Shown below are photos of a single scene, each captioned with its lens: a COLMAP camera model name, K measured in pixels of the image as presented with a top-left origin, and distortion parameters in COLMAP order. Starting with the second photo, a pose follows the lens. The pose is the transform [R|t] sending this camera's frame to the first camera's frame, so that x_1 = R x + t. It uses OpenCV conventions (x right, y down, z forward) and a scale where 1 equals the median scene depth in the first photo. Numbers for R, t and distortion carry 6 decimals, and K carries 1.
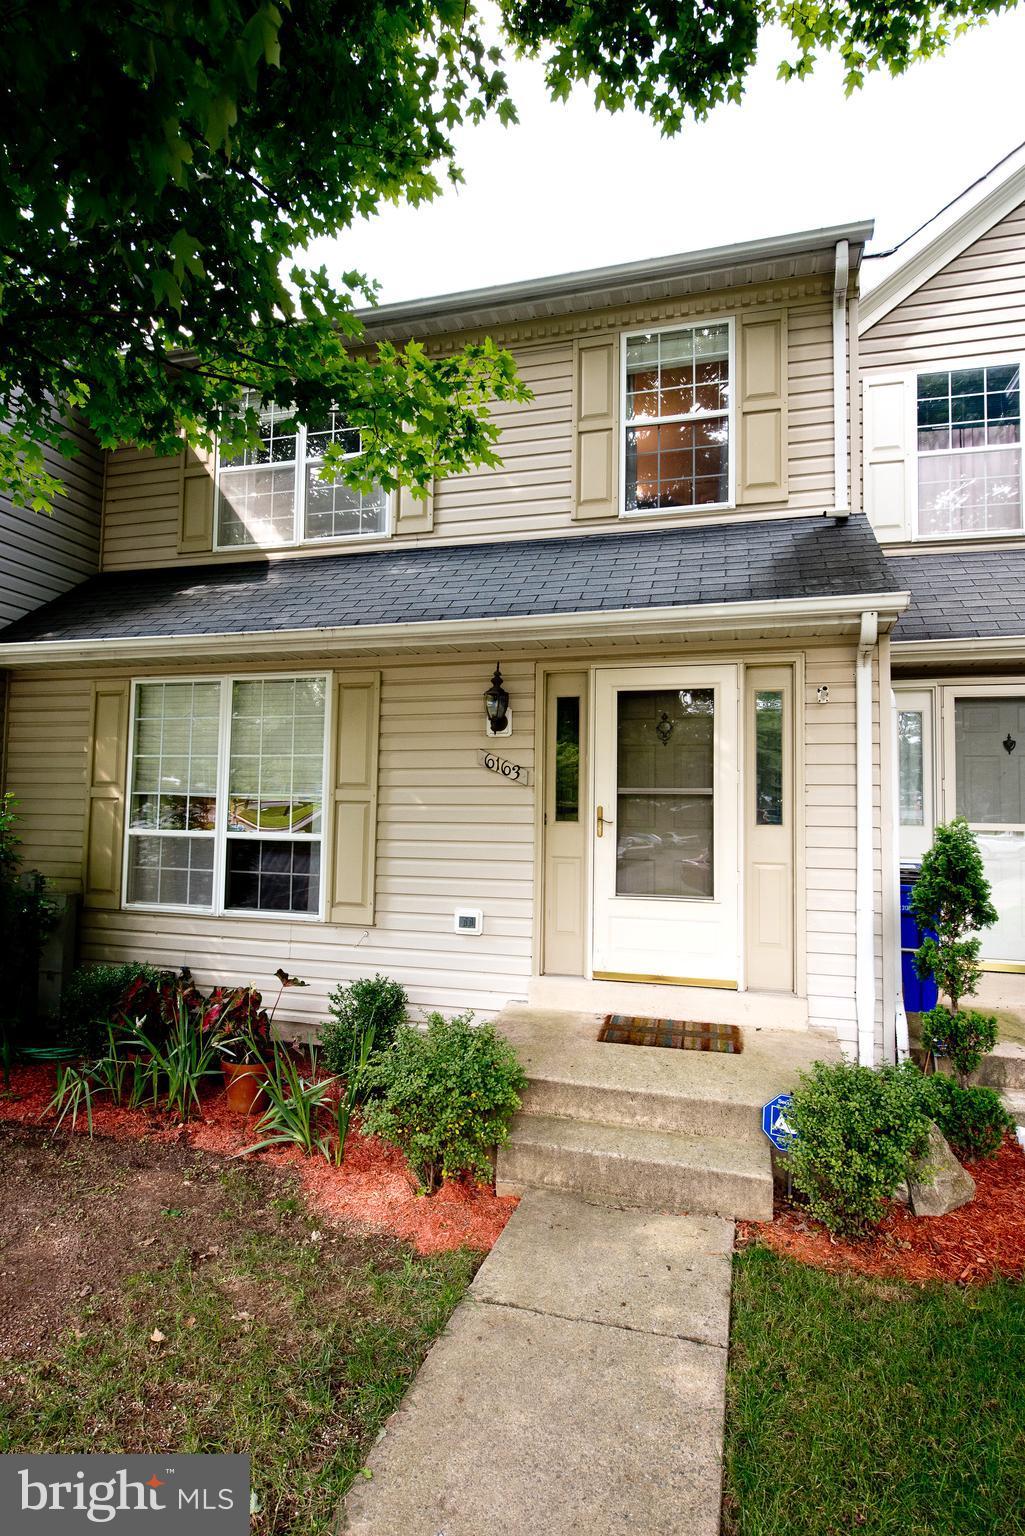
lens RADIAL K [[685.5, 0, 480.1], [0, 685.5, 768.7], [0, 0, 1]] dist [-0.000336, -0.000016]
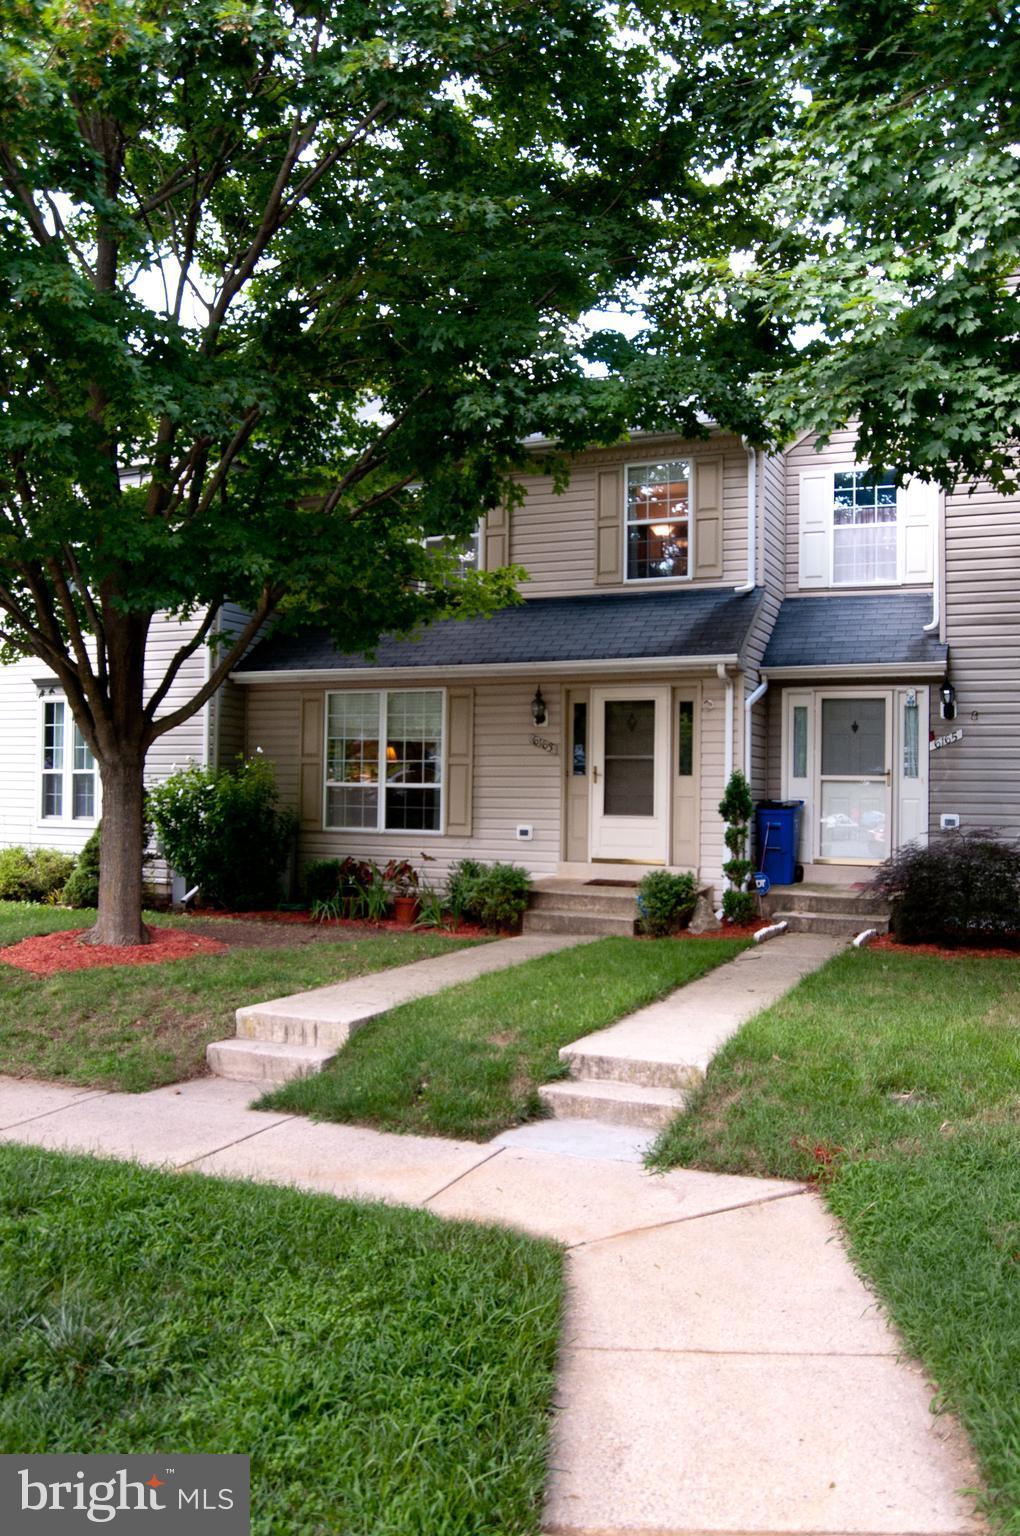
lens RADIAL K [[1235.4, 0, 510.0], [0, 1235.4, 768.0], [0, 0, 1]] dist [-0.001724, -0.000509]
pose [[0.989067, -0.005587, -0.147363, 0.408333], [0.011085, 0.999272, 0.036513, -0.056917], [0.147052, -0.037747, 0.988408, -2.100048]]
